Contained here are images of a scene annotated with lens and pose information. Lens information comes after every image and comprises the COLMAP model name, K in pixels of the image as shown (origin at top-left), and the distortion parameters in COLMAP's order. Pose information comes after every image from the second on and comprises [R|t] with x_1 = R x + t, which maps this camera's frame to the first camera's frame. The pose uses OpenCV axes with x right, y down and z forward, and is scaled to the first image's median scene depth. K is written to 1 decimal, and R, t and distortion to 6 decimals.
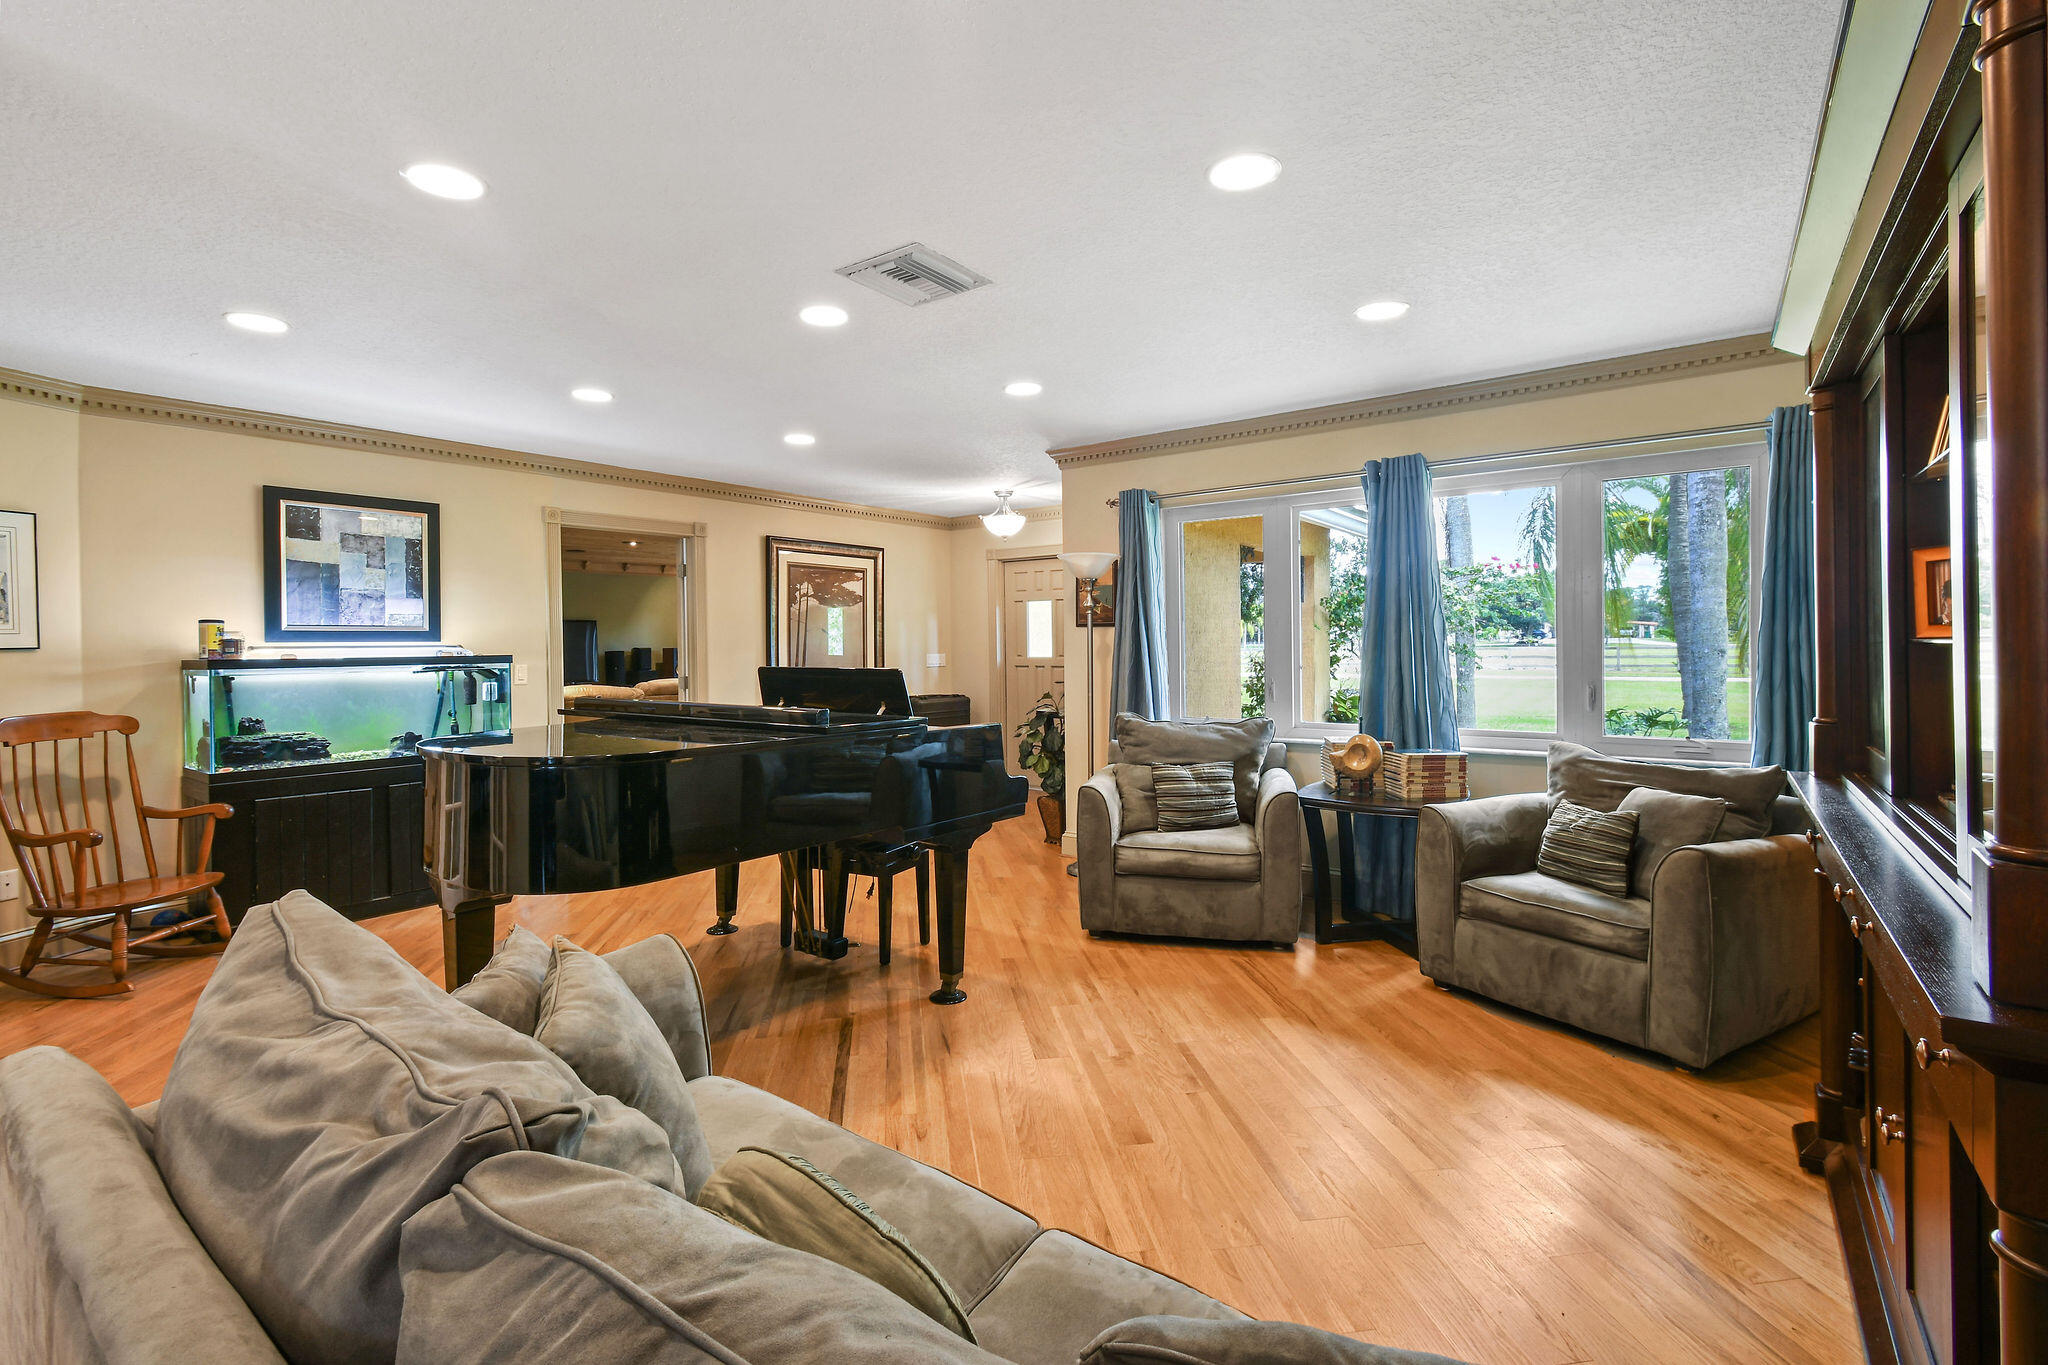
lens RADIAL K [[921.4, 0, 1026.1], [0, 921.4, 647.5], [0, 0, 1]] dist [0.000657, 0.000017]
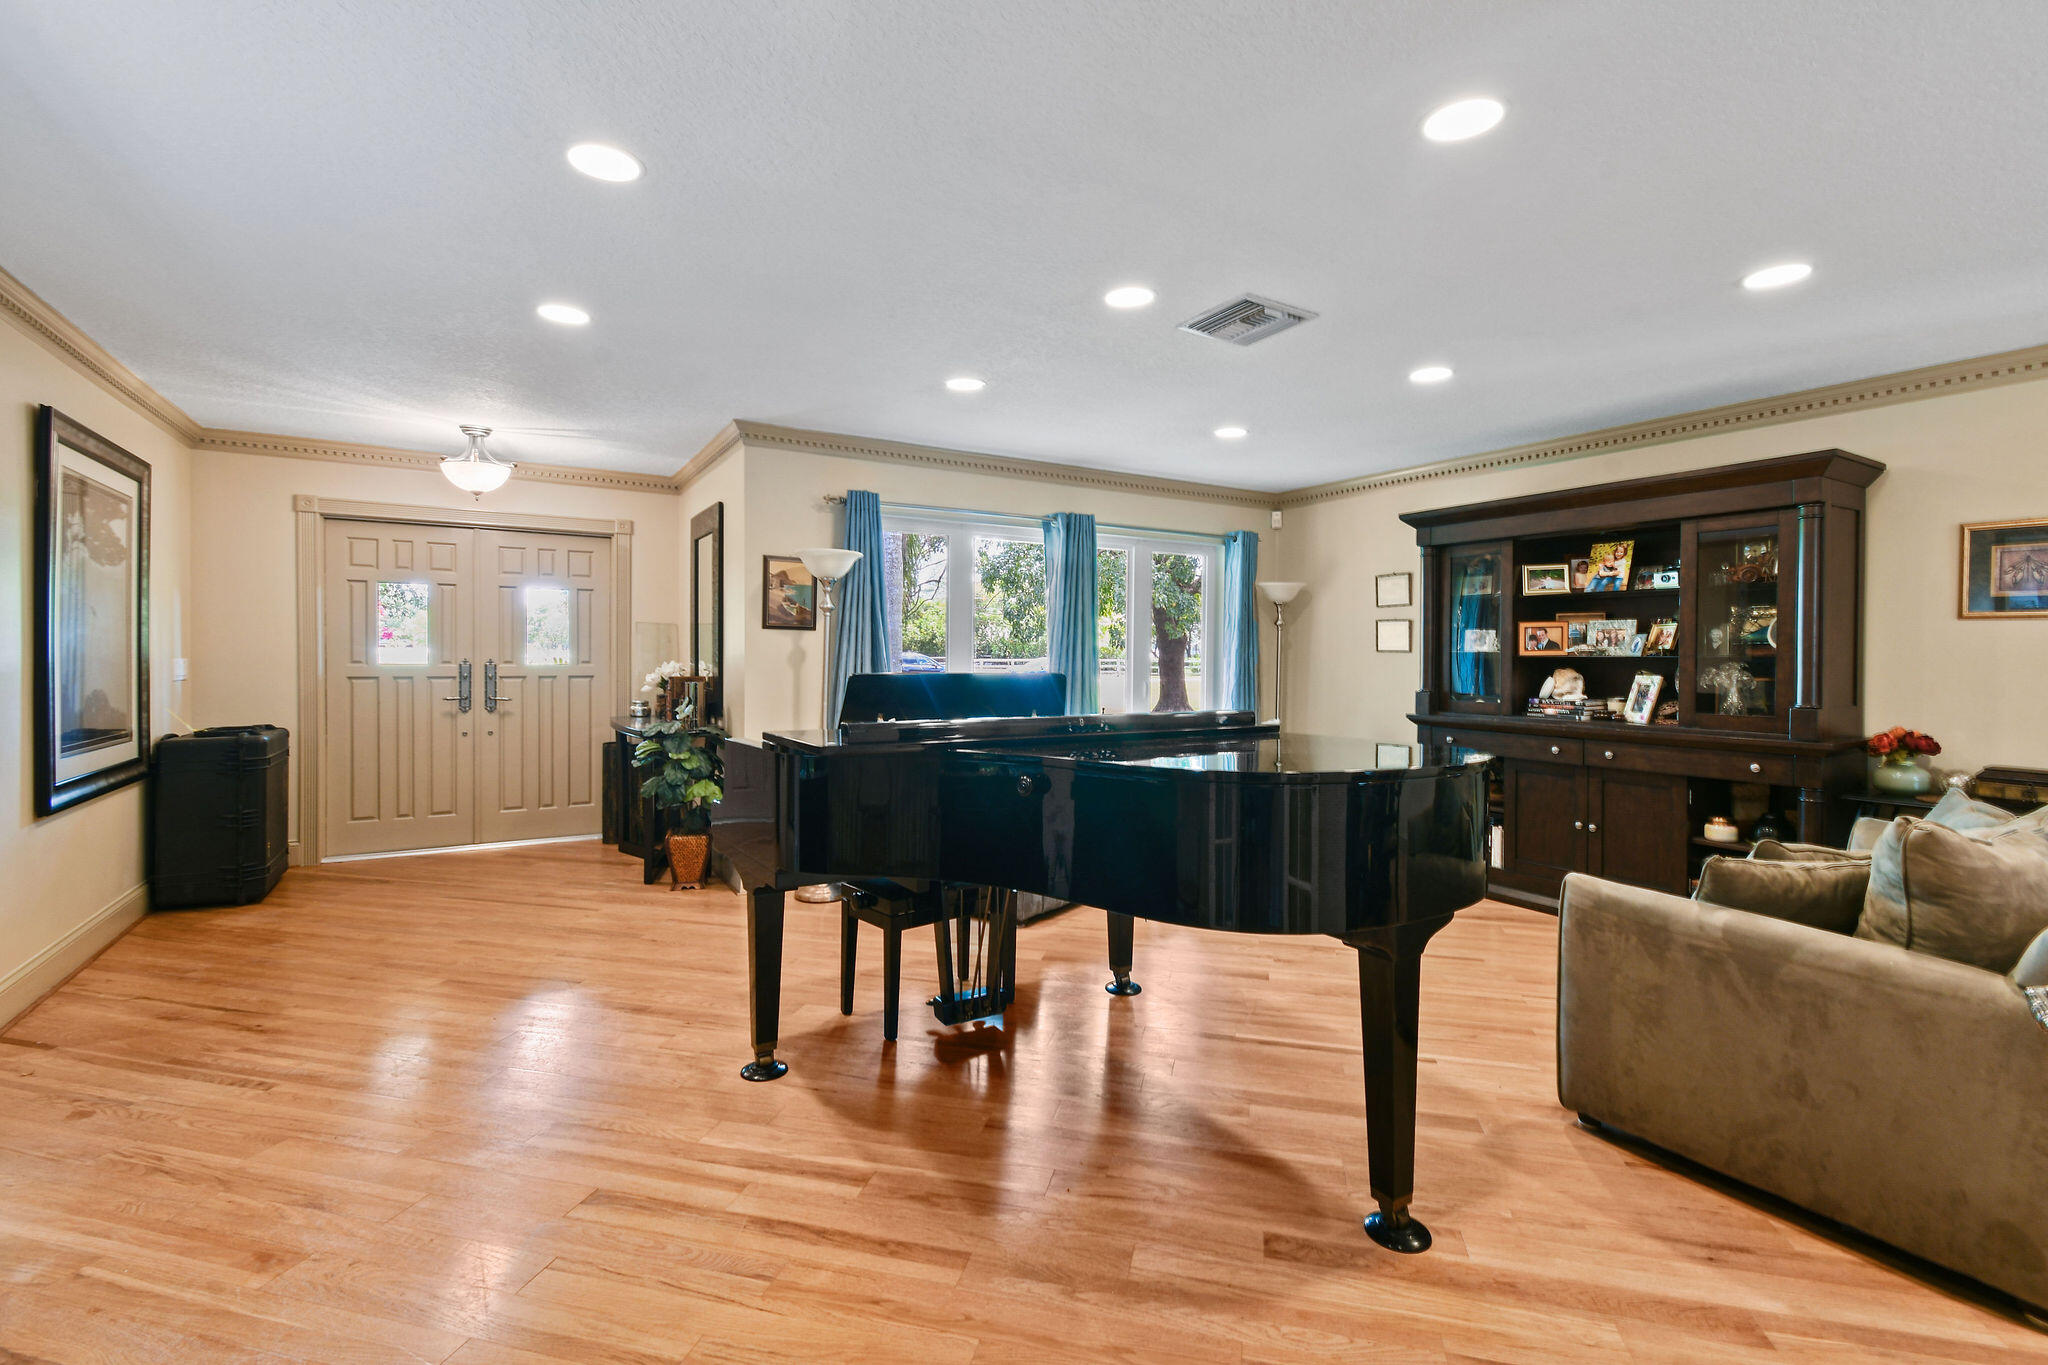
lens RADIAL K [[917.6, 0, 1040.3], [0, 917.6, 661.4], [0, 0, 1]] dist [0.003073, 0.000326]
pose [[0.370398, 0.004457, 0.928862, -0.513798], [-0.007604, 0.999970, -0.001766, 0.006769], [-0.928842, -0.006409, 0.370421, 0.336018]]
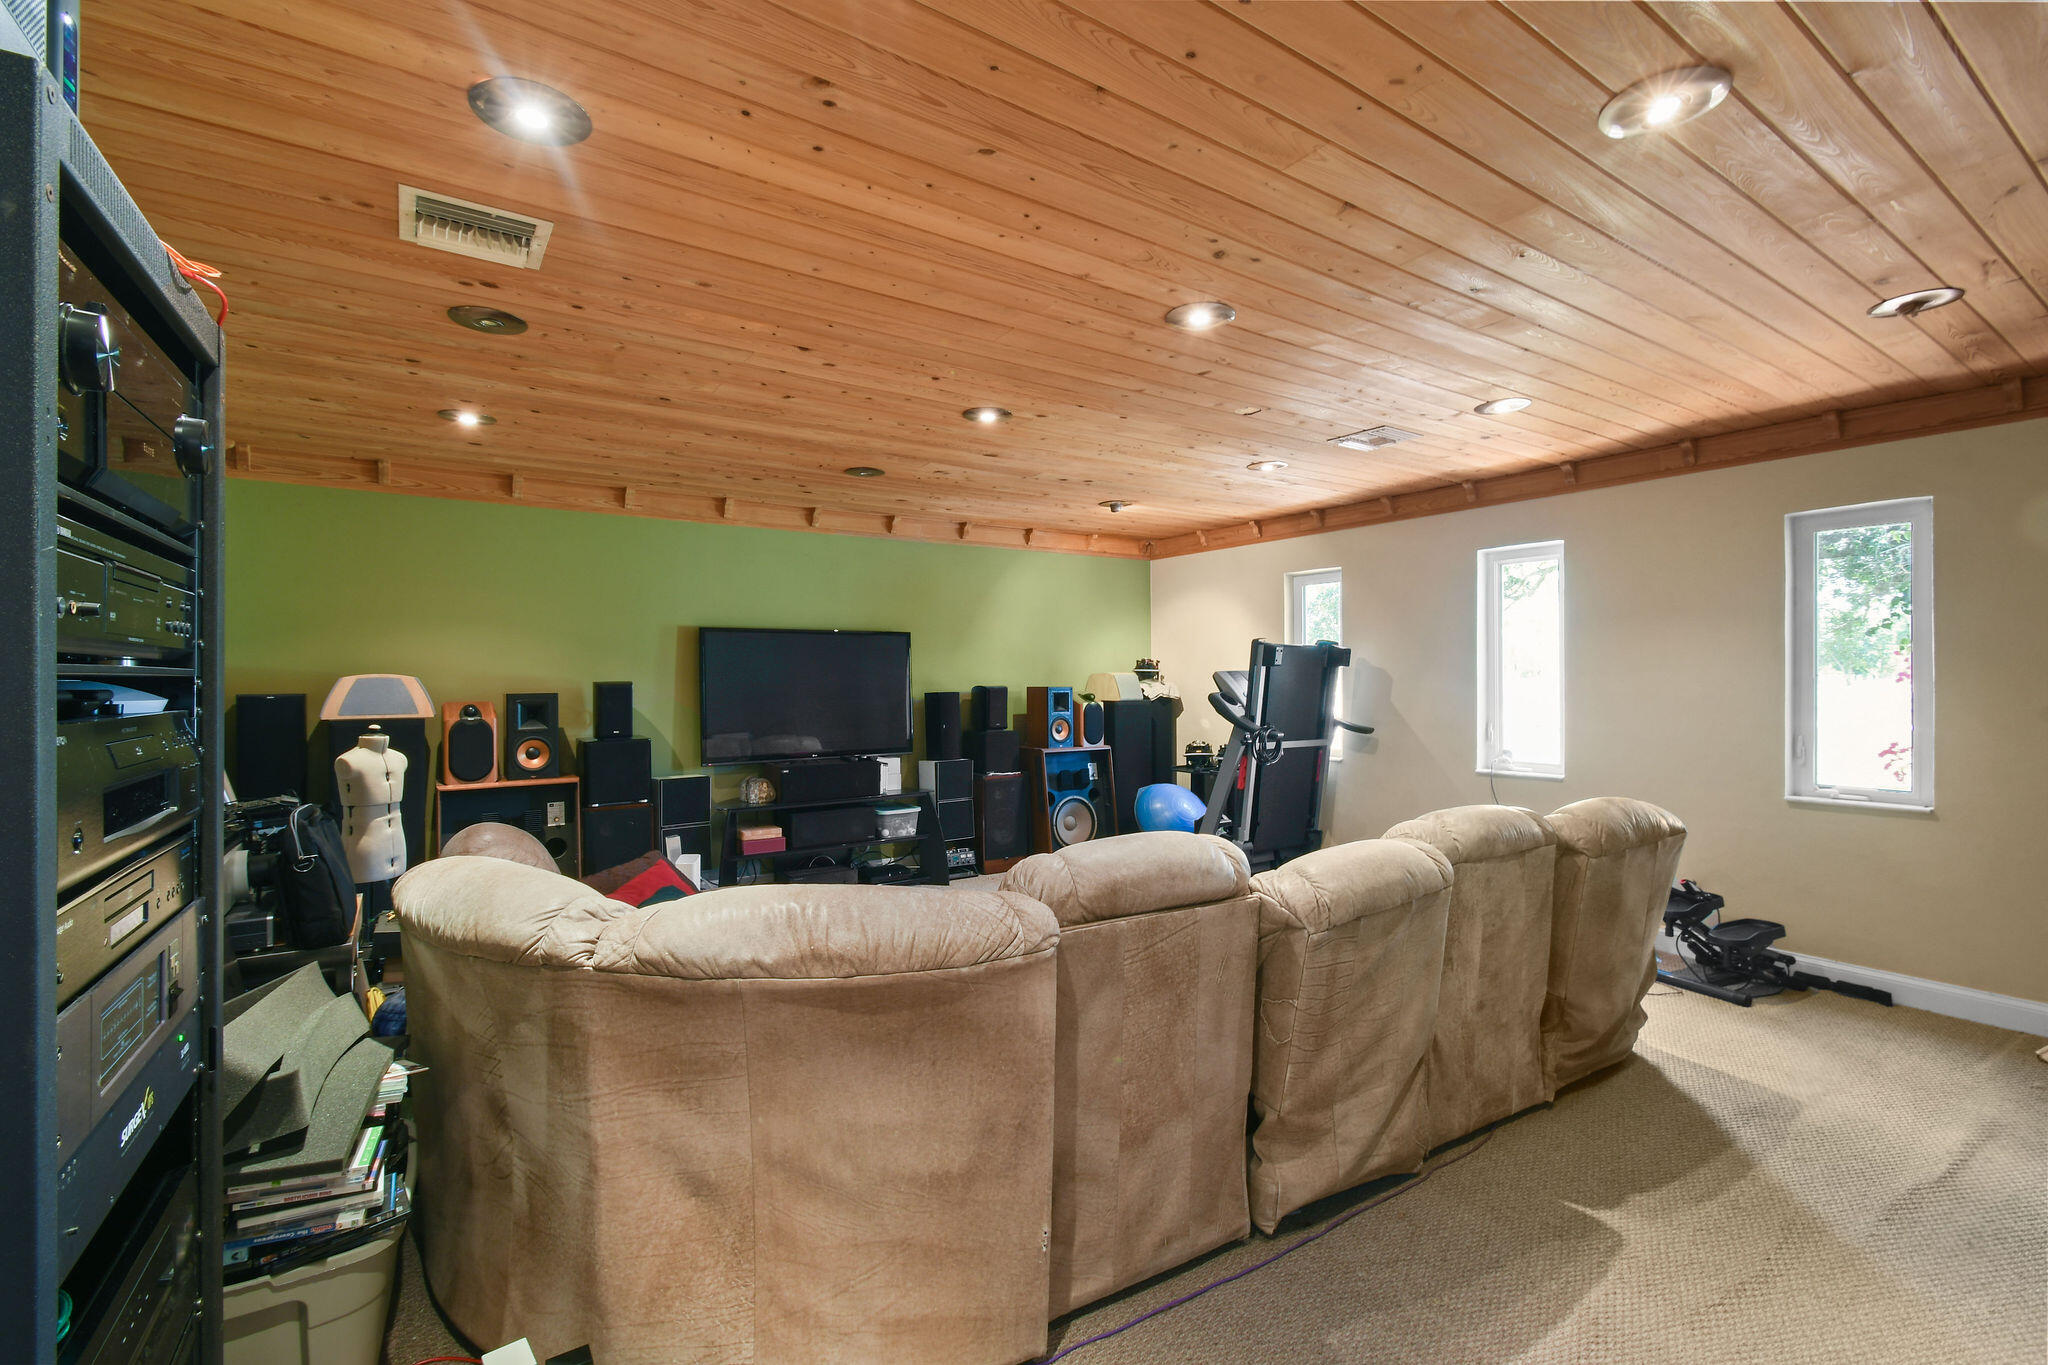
lens RADIAL K [[908.9, 0, 1024.0], [0, 908.9, 682.5], [0, 0, 1]] dist [0.001281, 0.000065]
pose [[0.944104, 0.010776, -0.329471, -0.400345], [-0.009588, 0.999940, 0.005230, -0.007887], [0.329508, -0.001779, 0.944151, 0.908823]]
